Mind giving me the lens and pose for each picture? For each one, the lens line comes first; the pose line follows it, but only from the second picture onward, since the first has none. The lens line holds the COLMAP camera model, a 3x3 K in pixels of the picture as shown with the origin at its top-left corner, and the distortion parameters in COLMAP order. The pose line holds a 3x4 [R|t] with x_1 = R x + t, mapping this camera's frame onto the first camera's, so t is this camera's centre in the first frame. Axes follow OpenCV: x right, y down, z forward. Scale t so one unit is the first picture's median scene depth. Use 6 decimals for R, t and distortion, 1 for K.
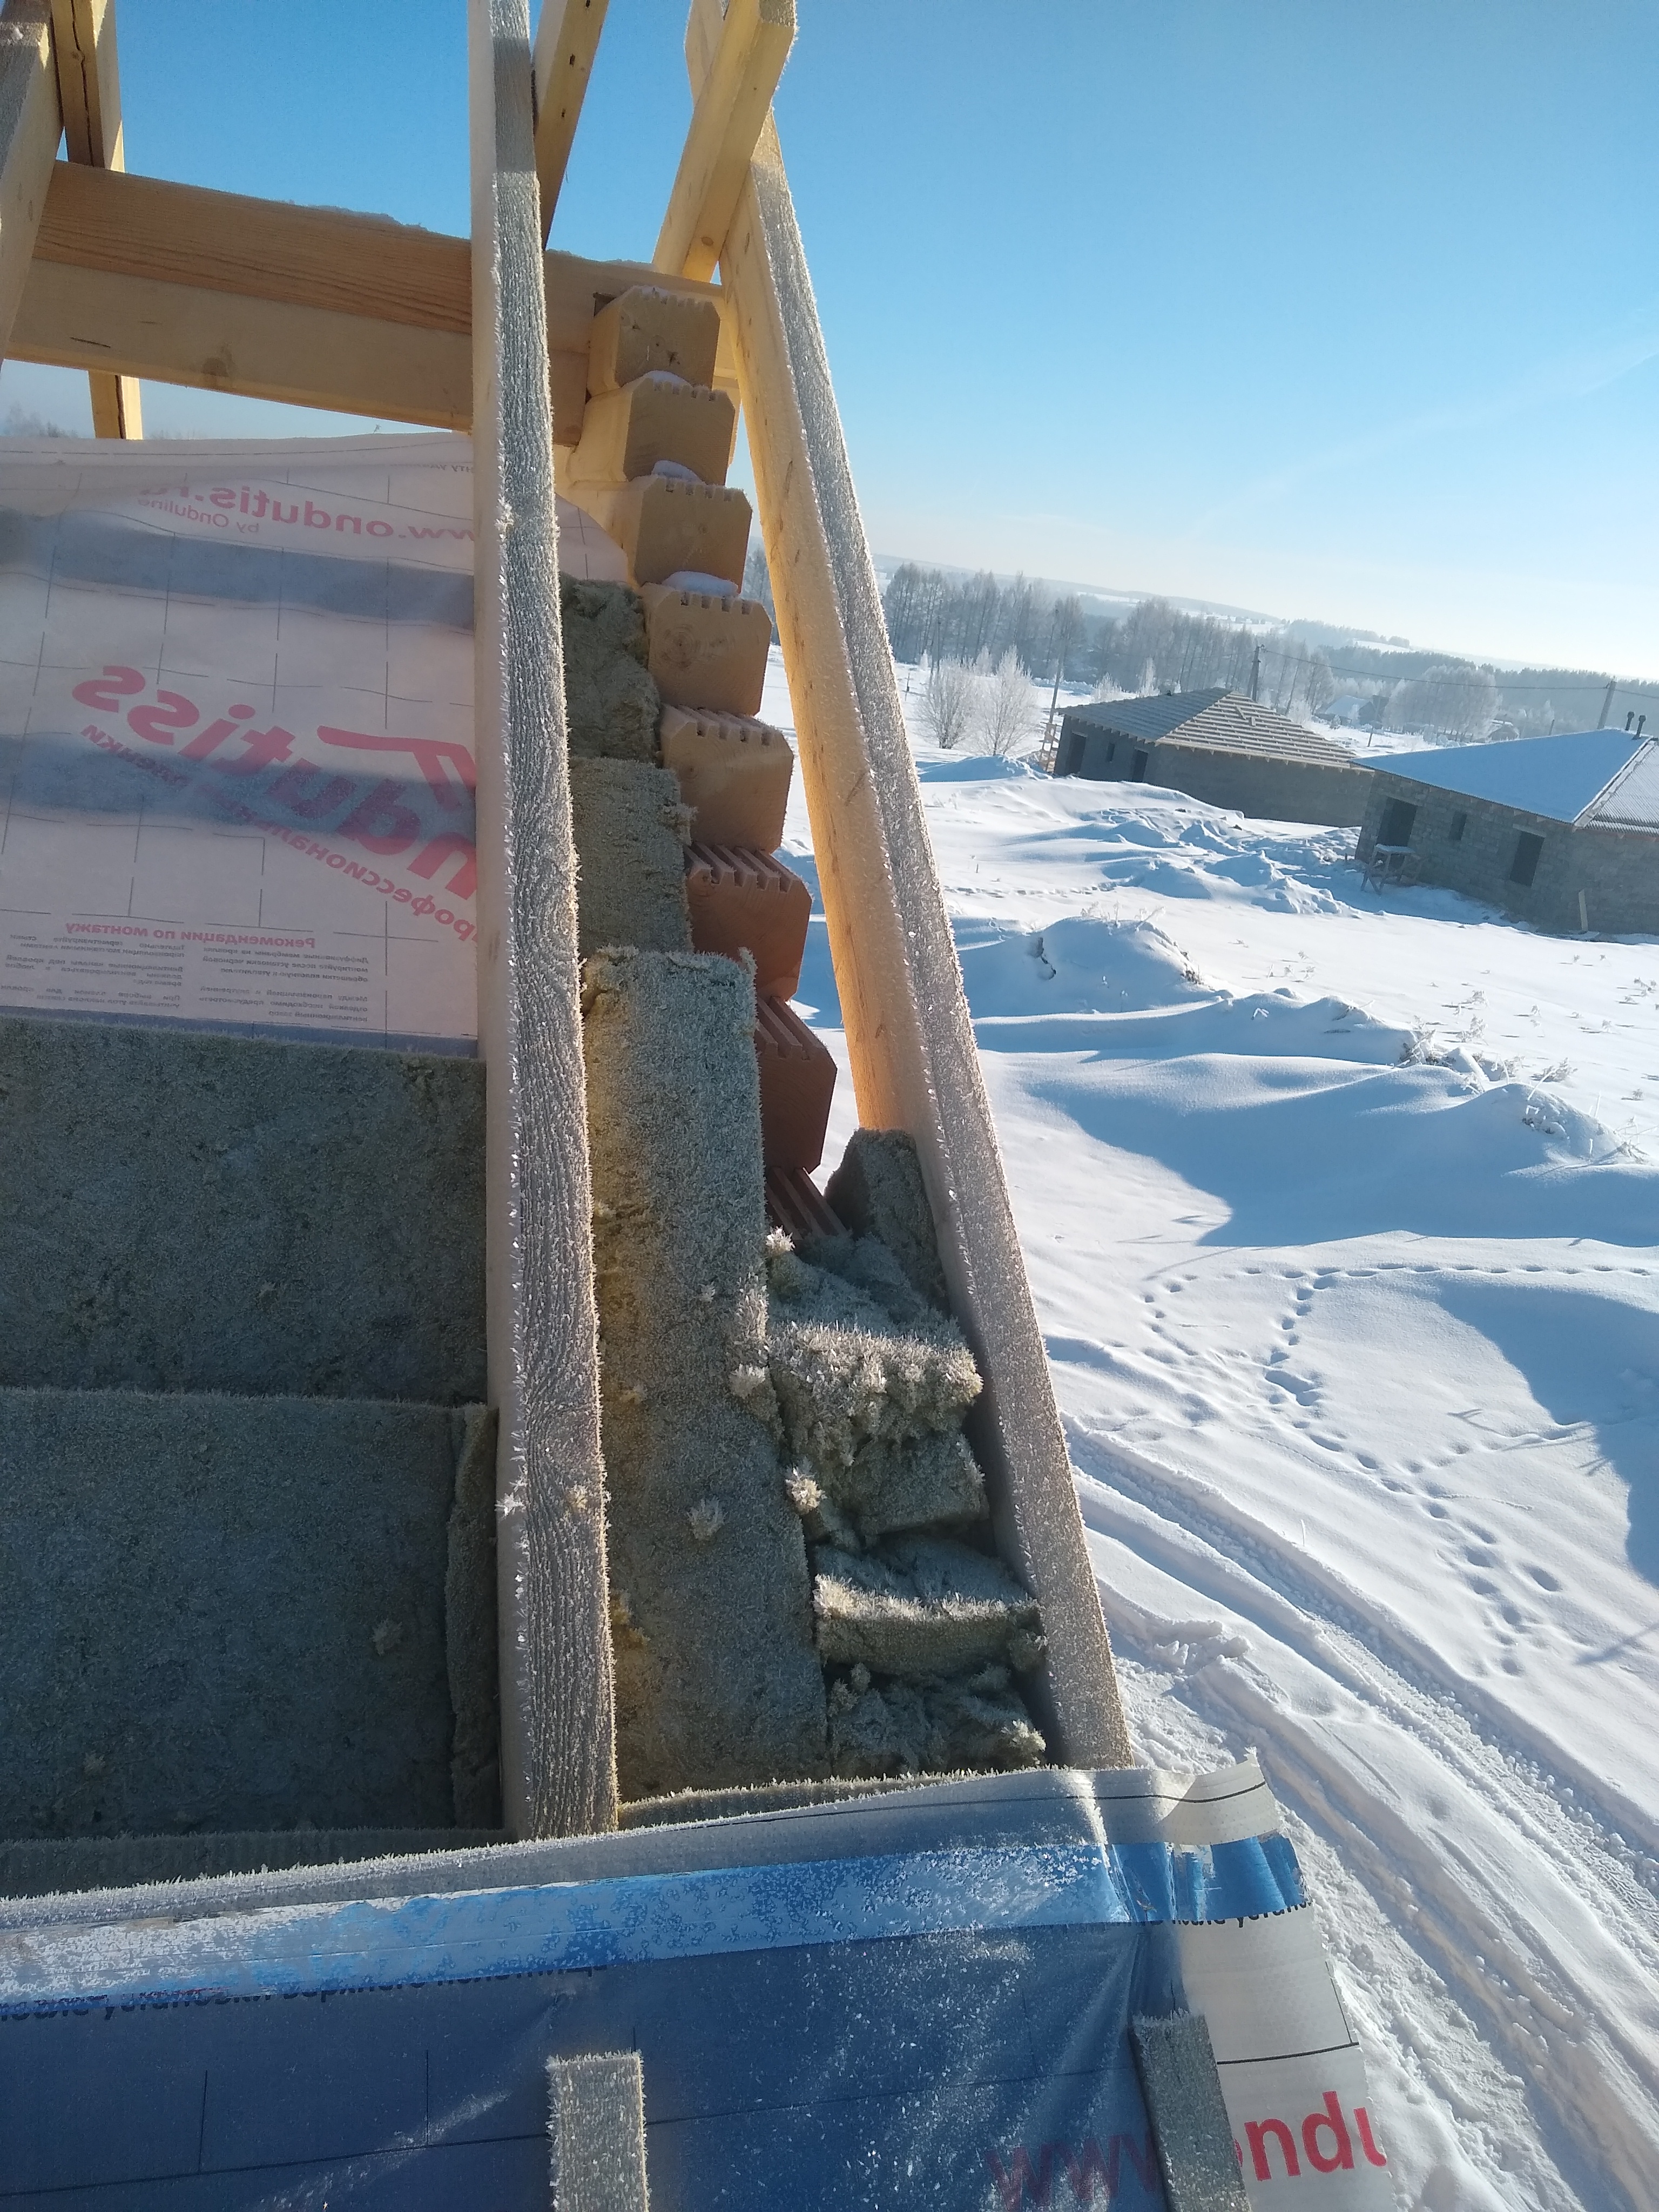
lens RADIAL K [[1759.3, 0, 828.7], [0, 1759.3, 1110.7], [0, 0, 1]] dist [-0.003088, 0.007744]
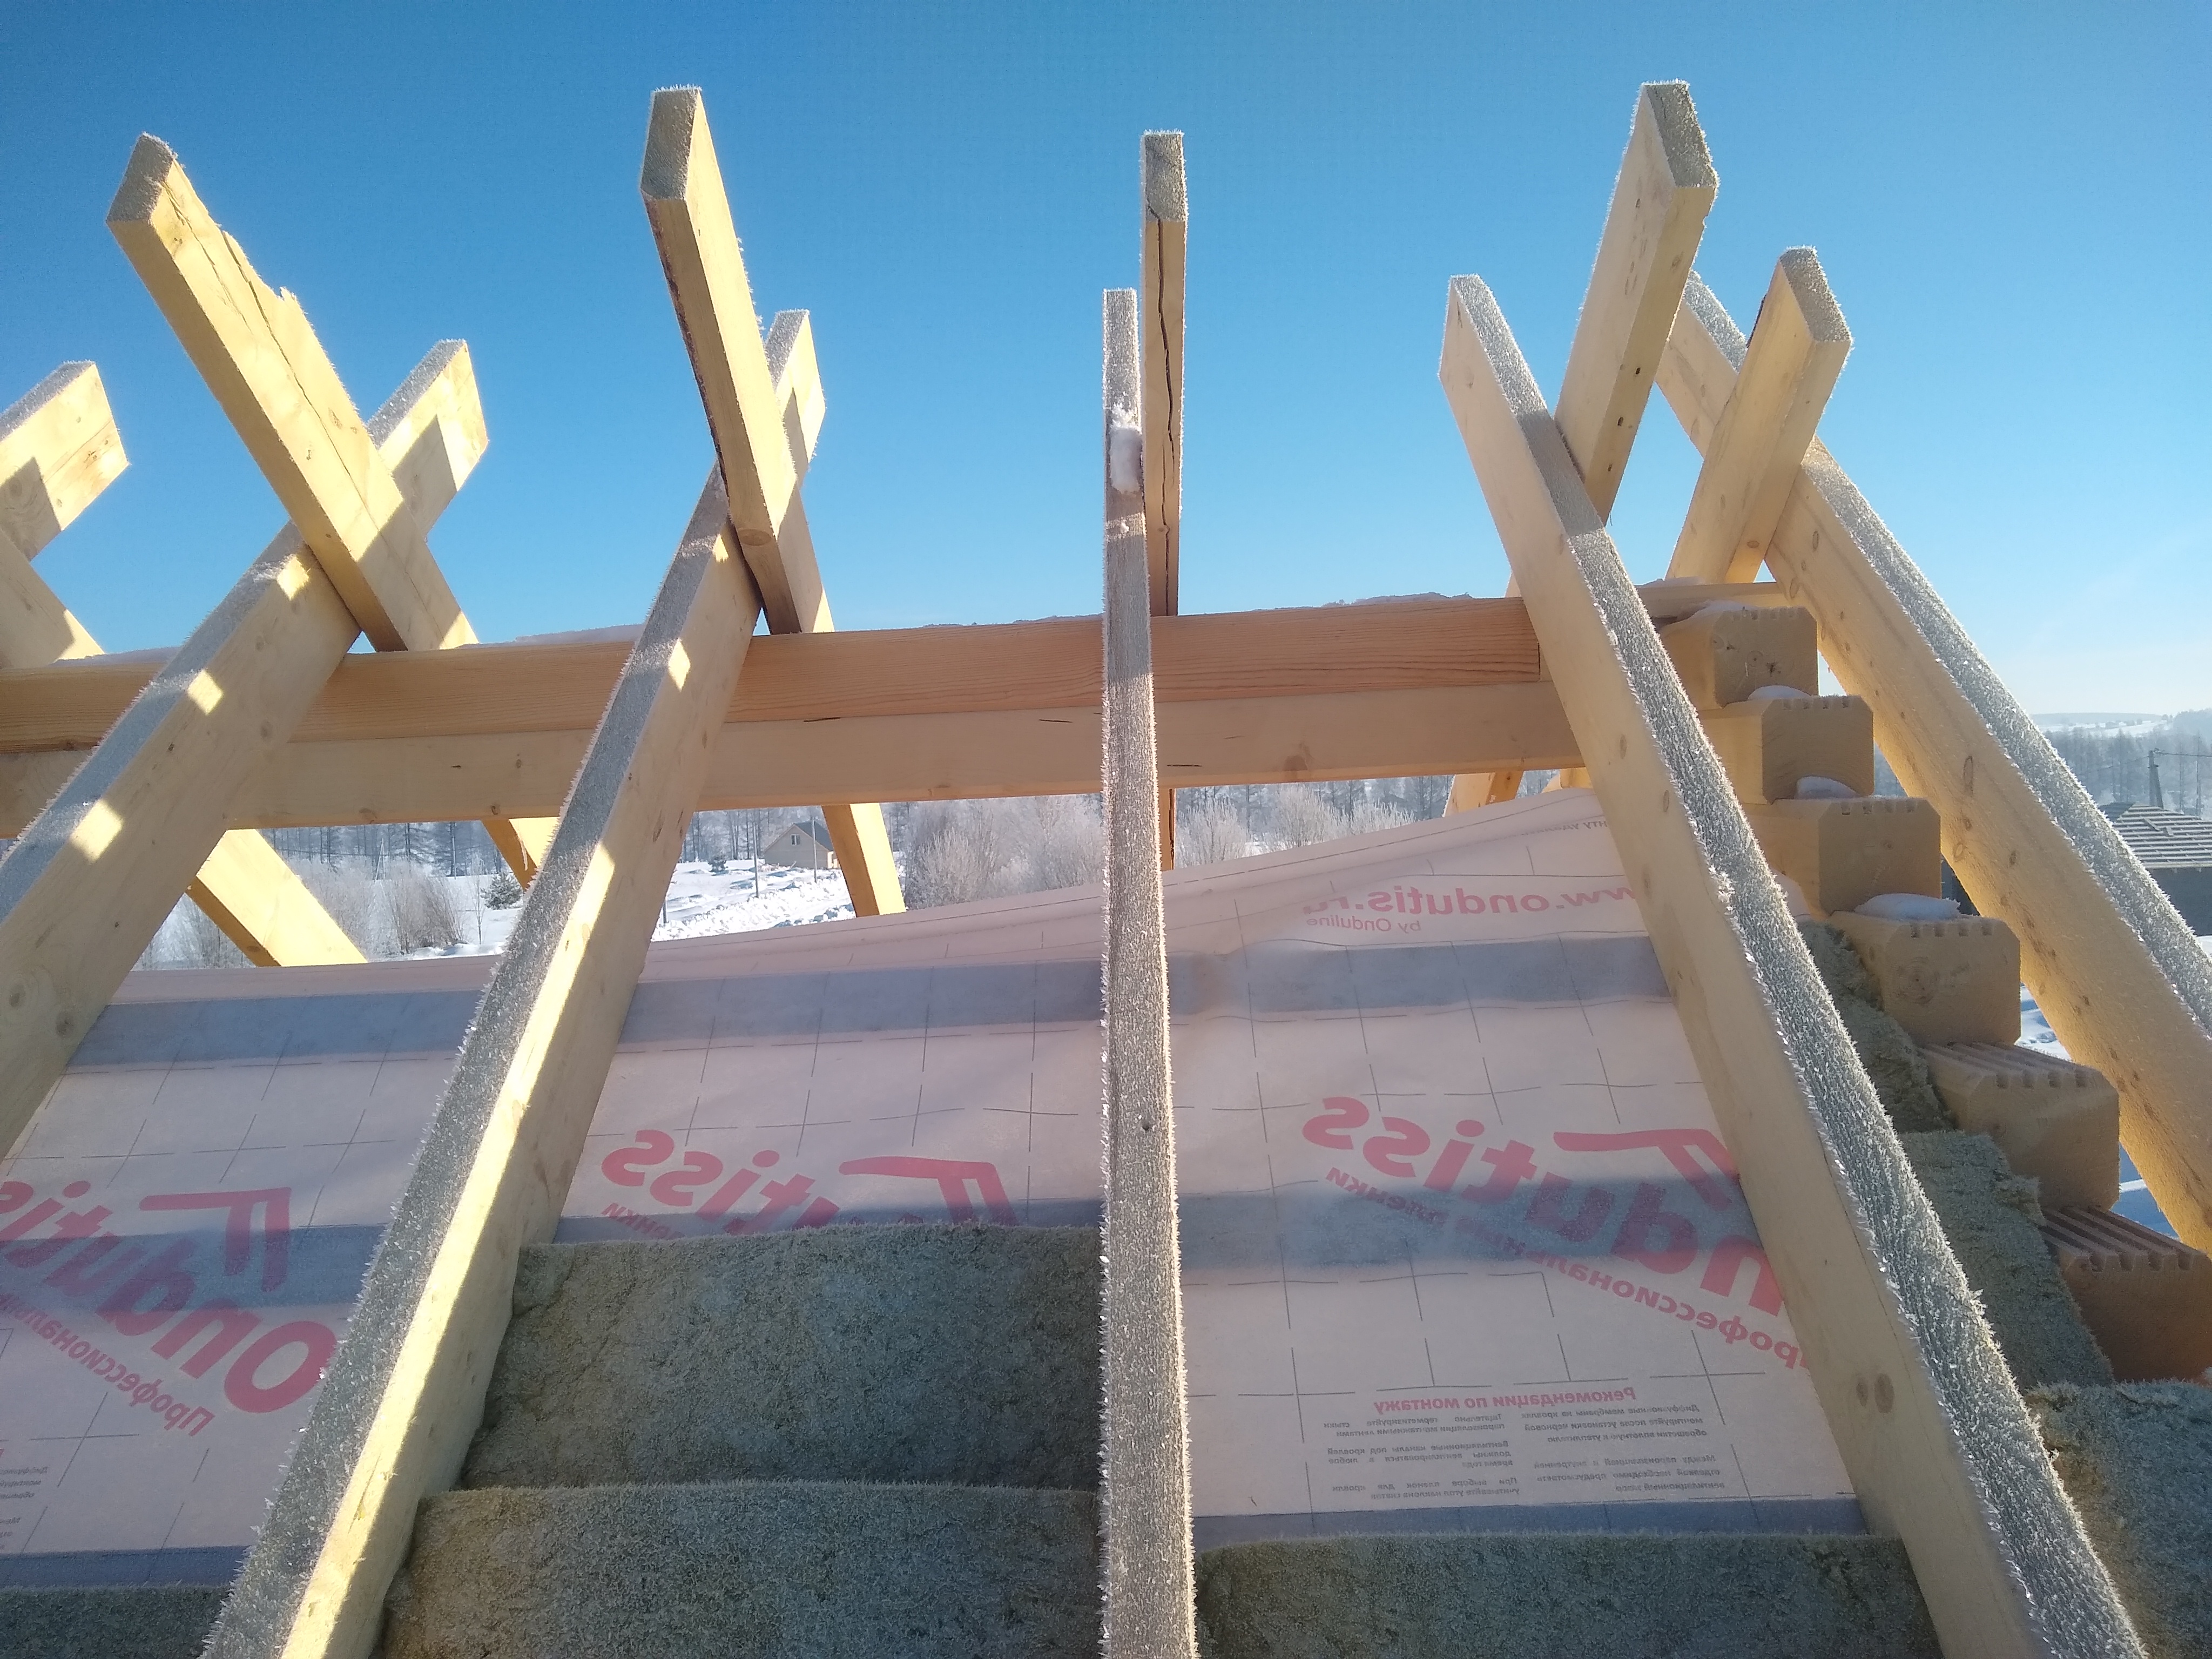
lens RADIAL K [[1759.3, 0, 1127.0], [0, 1759.3, 875.0], [0, 0, 1]] dist [-0.003088, 0.007744]
pose [[0.942386, -0.171345, -0.287313, -0.224056], [0.092004, 0.958498, -0.269847, -0.125073], [0.321626, 0.227866, 0.919040, 0.034230]]
